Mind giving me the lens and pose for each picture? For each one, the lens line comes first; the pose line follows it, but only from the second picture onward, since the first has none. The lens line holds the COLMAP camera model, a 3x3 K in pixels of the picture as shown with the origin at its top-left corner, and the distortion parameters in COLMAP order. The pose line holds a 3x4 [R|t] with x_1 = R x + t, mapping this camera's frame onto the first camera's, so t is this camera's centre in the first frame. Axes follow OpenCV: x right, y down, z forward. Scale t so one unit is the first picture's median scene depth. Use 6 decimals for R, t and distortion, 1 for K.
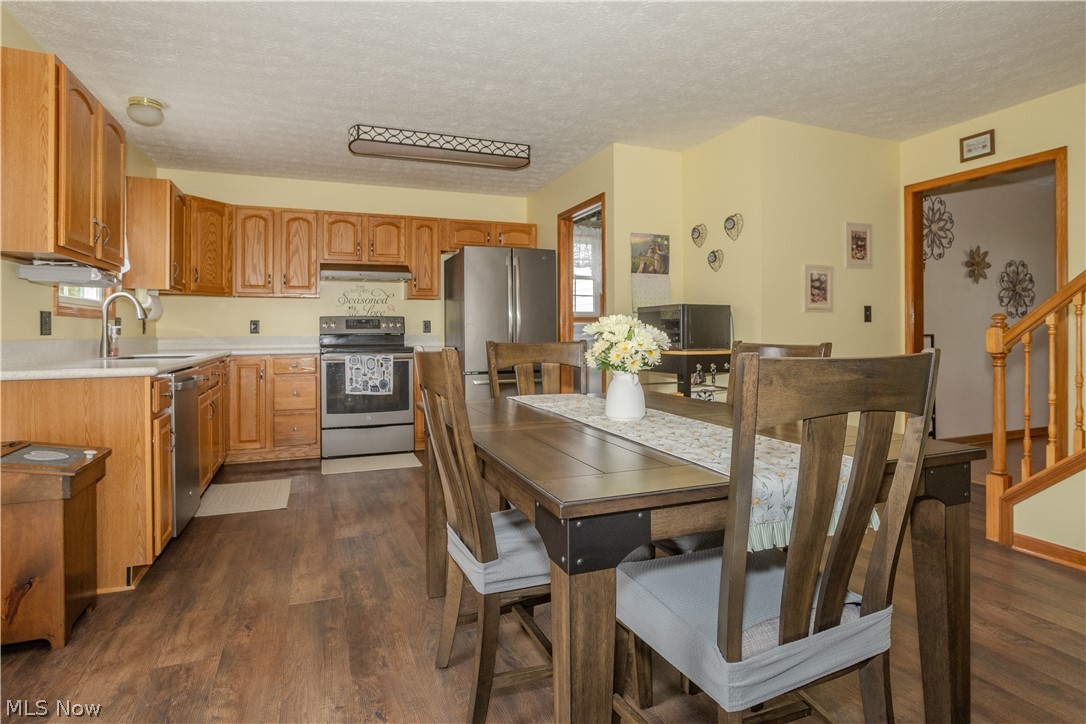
lens RADIAL K [[588.4, 0, 544.5], [0, 588.4, 328.7], [0, 0, 1]] dist [-0.051987, 0.046913]
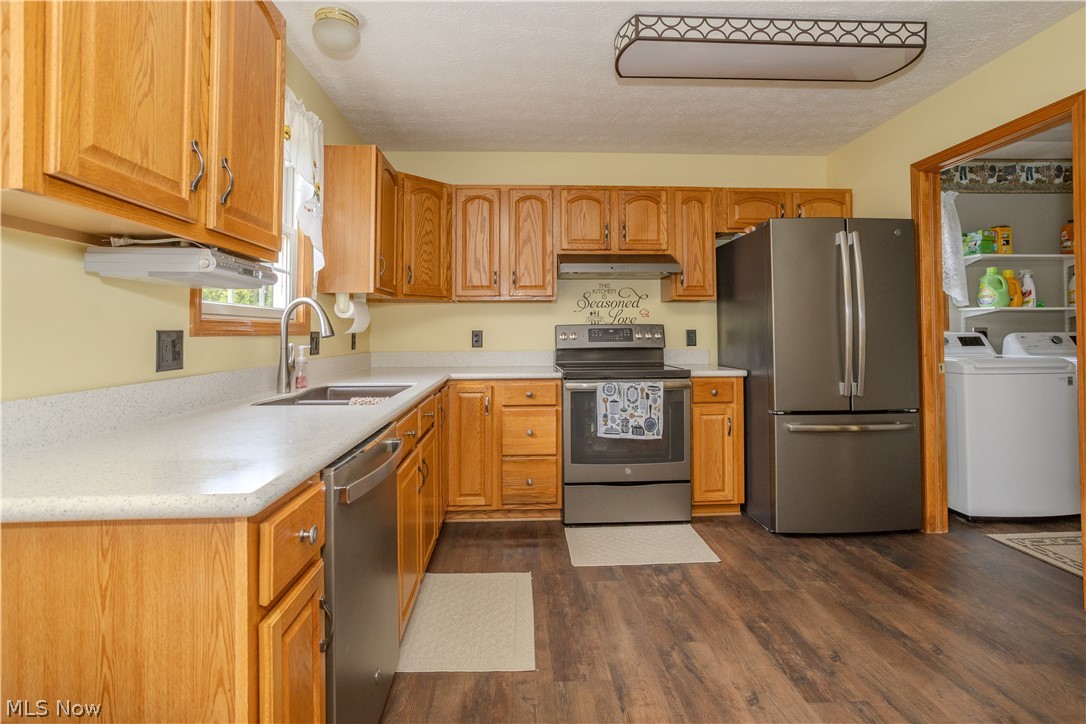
lens RADIAL K [[537.4, 0, 542.1], [0, 537.4, 315.9], [0, 0, 1]] dist [-0.050824, 0.029164]
pose [[0.946355, -0.011086, -0.322938, -0.190045], [0.003327, 0.999693, -0.024566, -0.017780], [0.323111, 0.022174, 0.946101, 0.360009]]
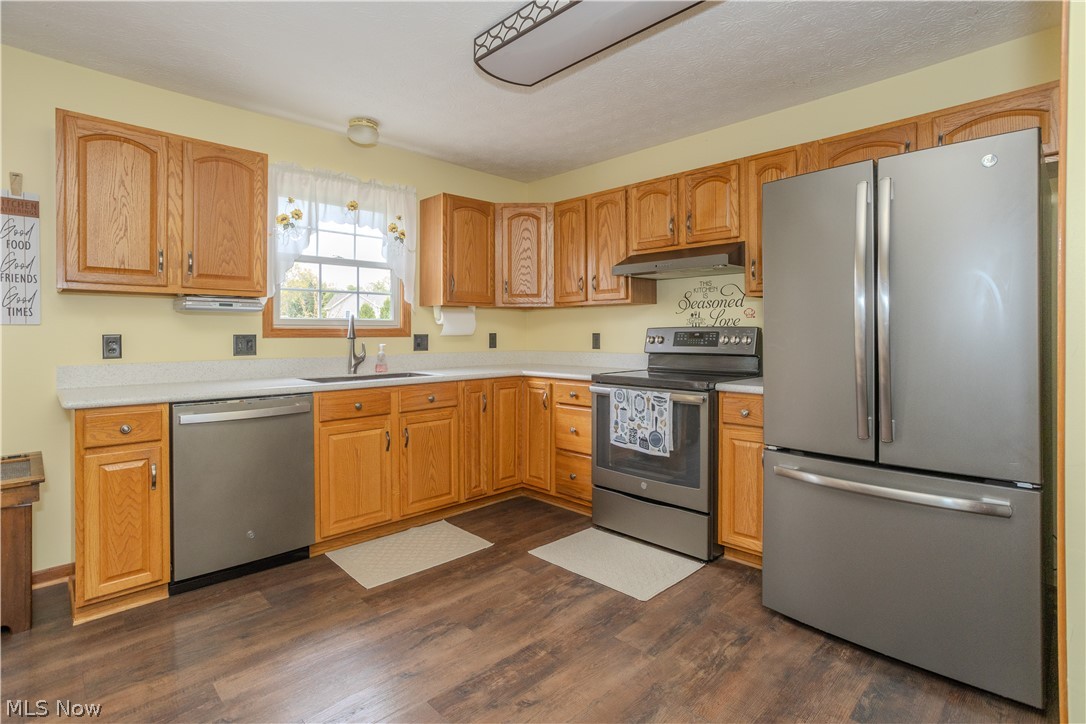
lens RADIAL K [[533.5, 0, 542.3], [0, 533.5, 332.0], [0, 0, 1]] dist [-0.046849, 0.028312]
pose [[0.393072, 0.001856, -0.919506, 0.197677], [0.004932, 0.999979, 0.004127, -0.021590], [0.919494, -0.006157, 0.393055, 0.668400]]
